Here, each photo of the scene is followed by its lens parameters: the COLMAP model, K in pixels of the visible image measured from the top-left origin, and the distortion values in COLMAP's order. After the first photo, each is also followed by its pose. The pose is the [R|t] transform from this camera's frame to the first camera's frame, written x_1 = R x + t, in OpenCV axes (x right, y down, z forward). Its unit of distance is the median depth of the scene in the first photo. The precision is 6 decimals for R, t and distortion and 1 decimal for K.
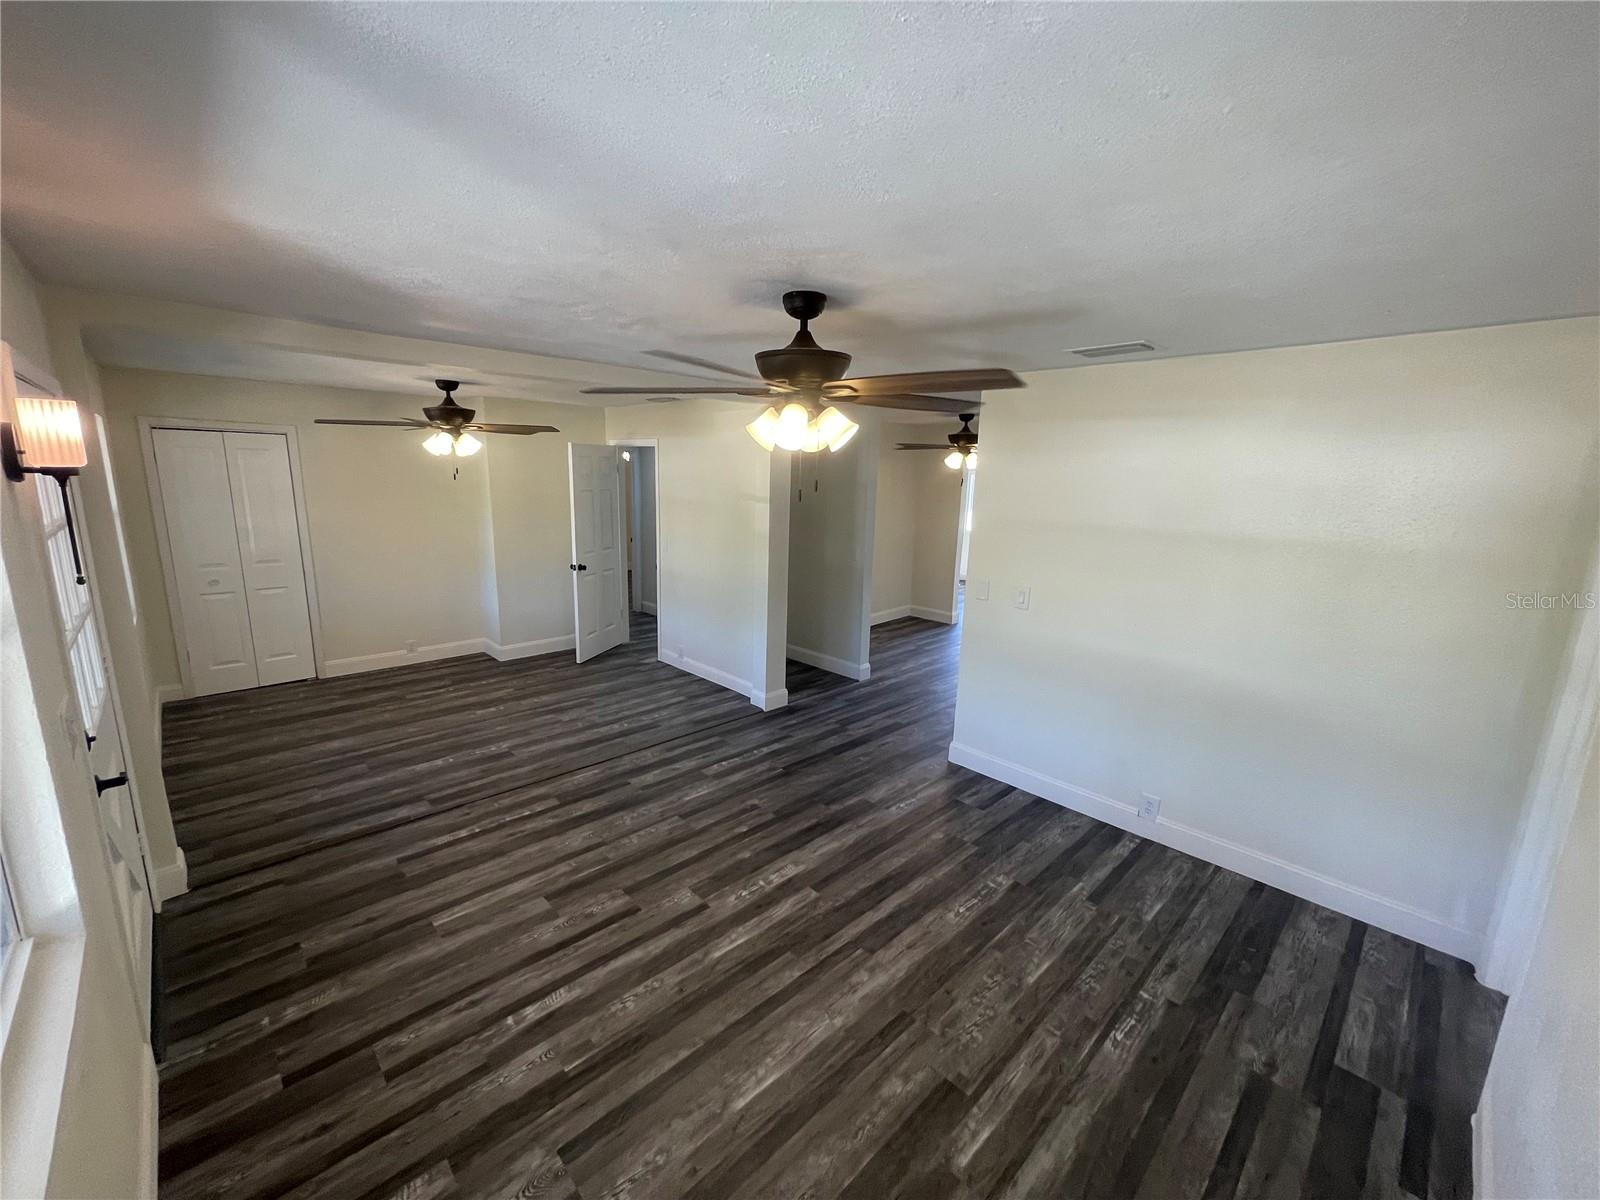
lens RADIAL K [[640.5, 0, 797.7], [0, 640.5, 599.1], [0, 0, 1]] dist [-0.000826, -0.000585]
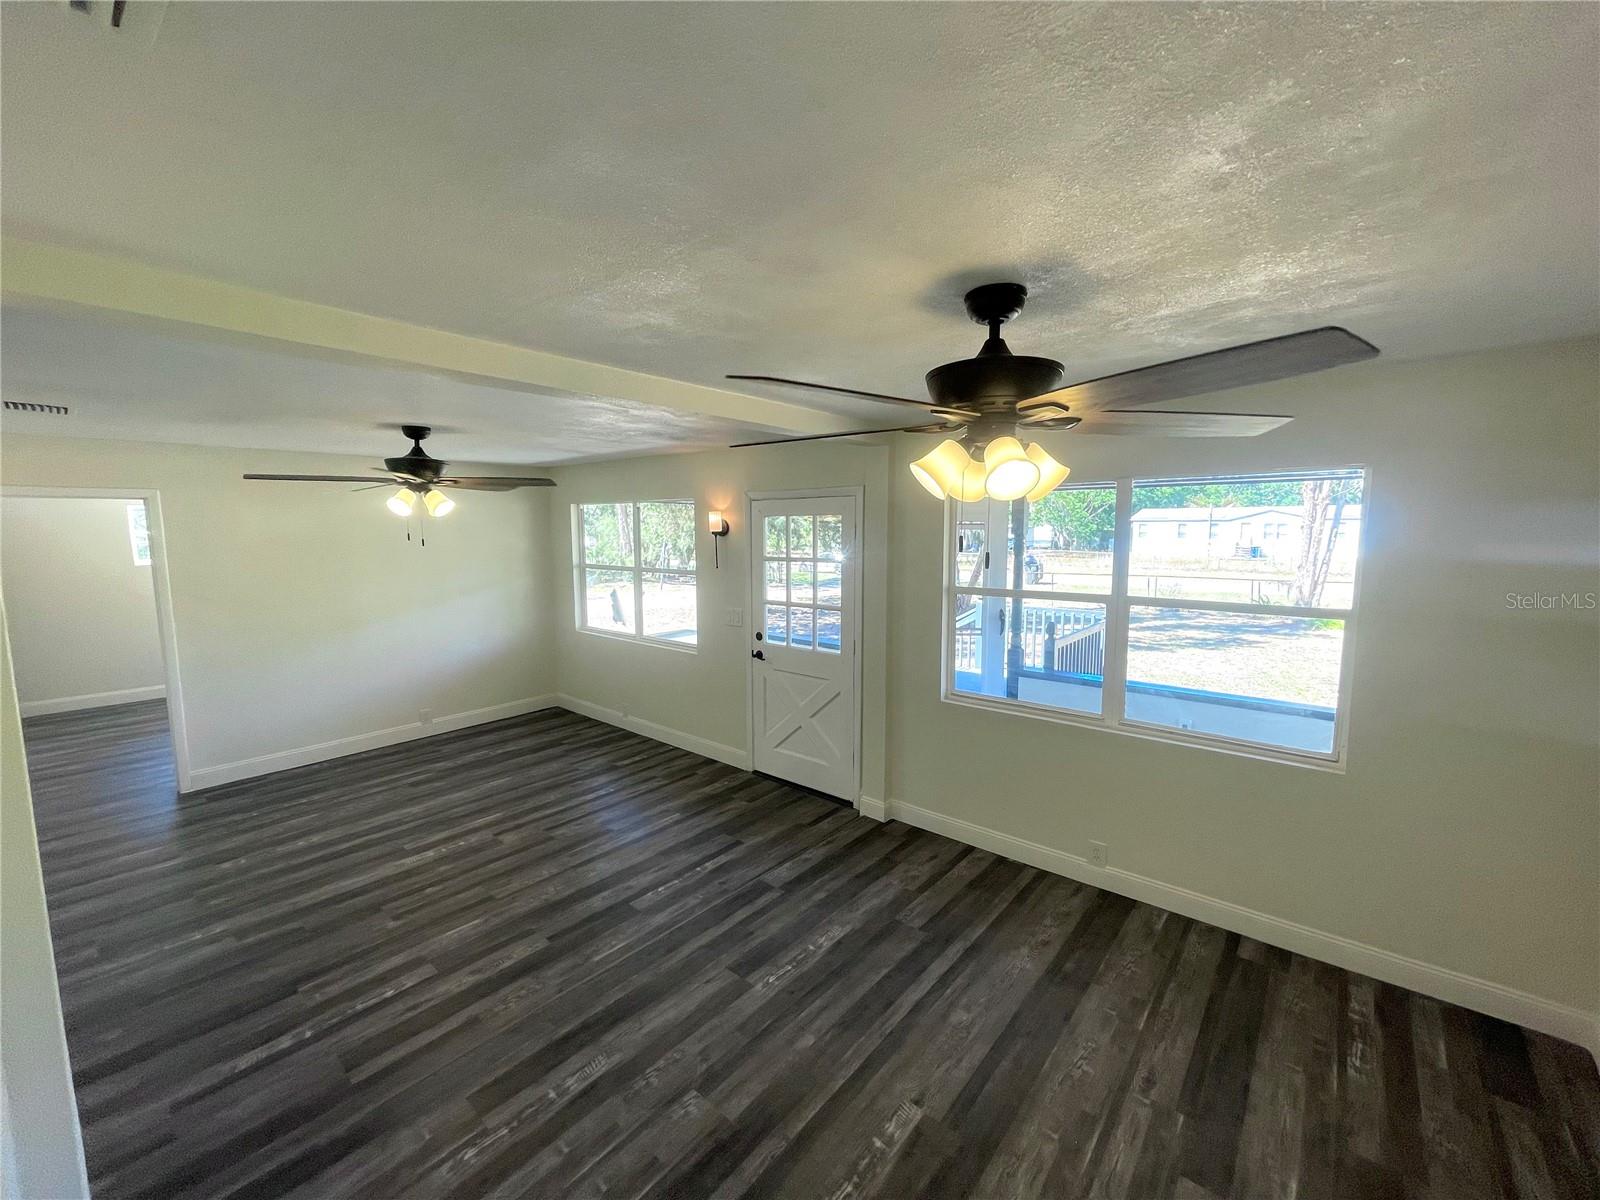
lens RADIAL K [[640.5, 0, 797.7], [0, 640.5, 599.1], [0, 0, 1]] dist [-0.000826, -0.000585]
pose [[-0.994895, -0.007737, -0.100615, -0.541921], [-0.037527, 0.953918, 0.297711, -0.377906], [0.093675, 0.299967, -0.949339, 1.846920]]
